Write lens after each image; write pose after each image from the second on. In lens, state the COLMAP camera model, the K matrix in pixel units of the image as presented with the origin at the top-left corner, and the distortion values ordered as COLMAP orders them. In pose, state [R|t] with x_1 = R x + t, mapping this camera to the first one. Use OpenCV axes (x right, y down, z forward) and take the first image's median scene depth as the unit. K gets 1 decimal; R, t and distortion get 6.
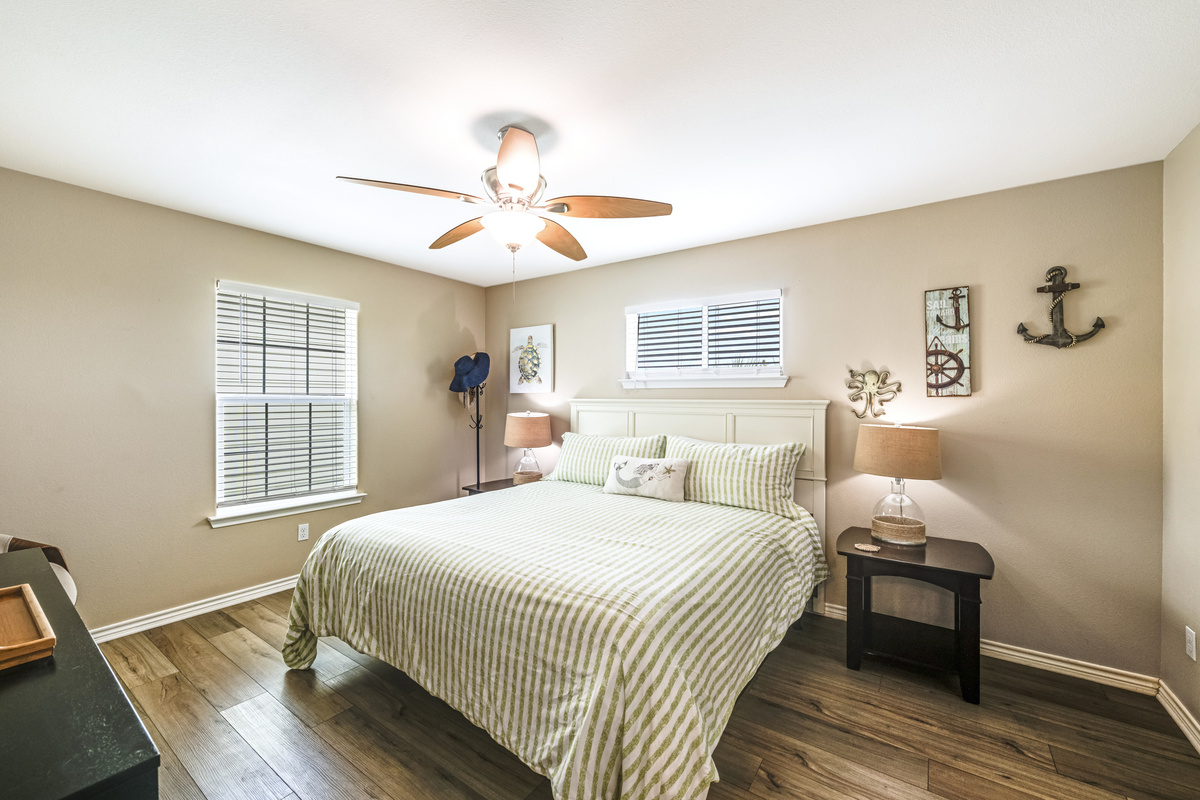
lens RADIAL K [[482.8, 0, 590.3], [0, 482.8, 402.6], [0, 0, 1]] dist [-0.000316, -0.000666]
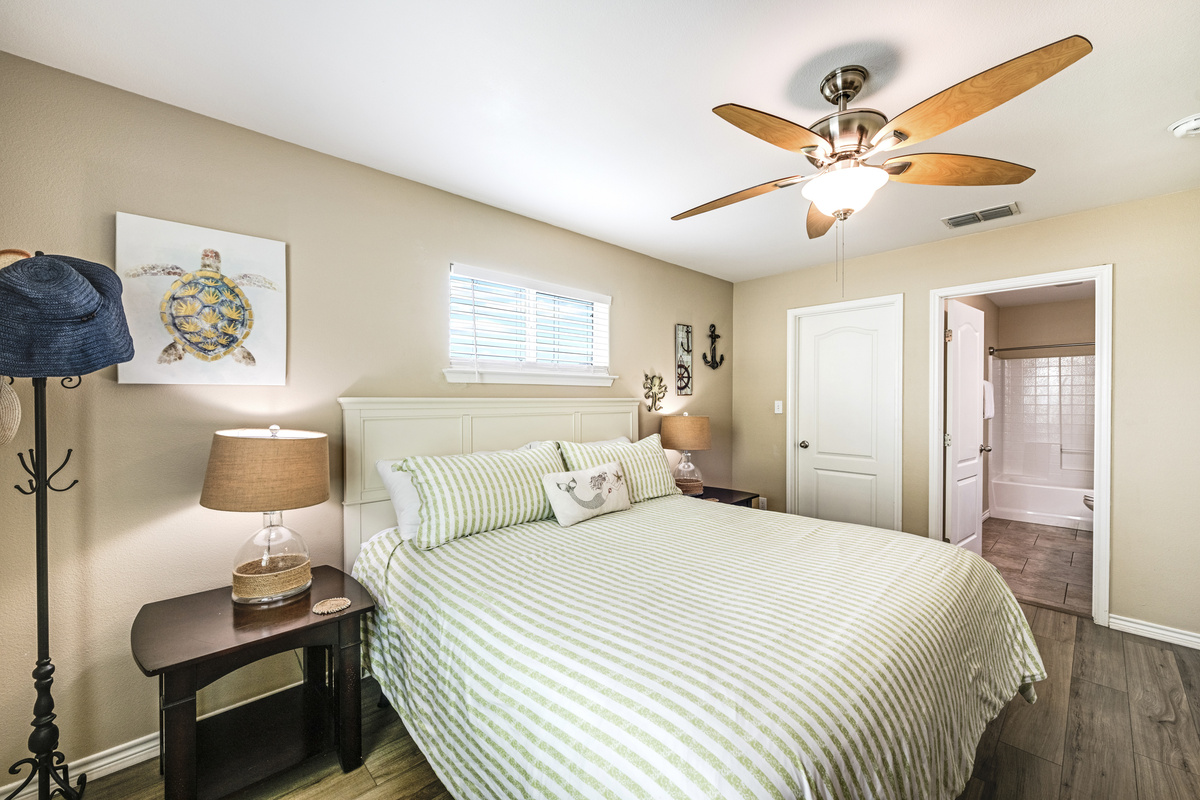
lens RADIAL K [[482.8, 0, 602.0], [0, 482.8, 403.1], [0, 0, 1]] dist [-0.000316, -0.000666]
pose [[0.170056, -0.013237, 0.985345, -0.753921], [0.010915, 0.999874, 0.011548, -0.007485], [-0.985374, 0.008792, 0.170179, 0.915014]]
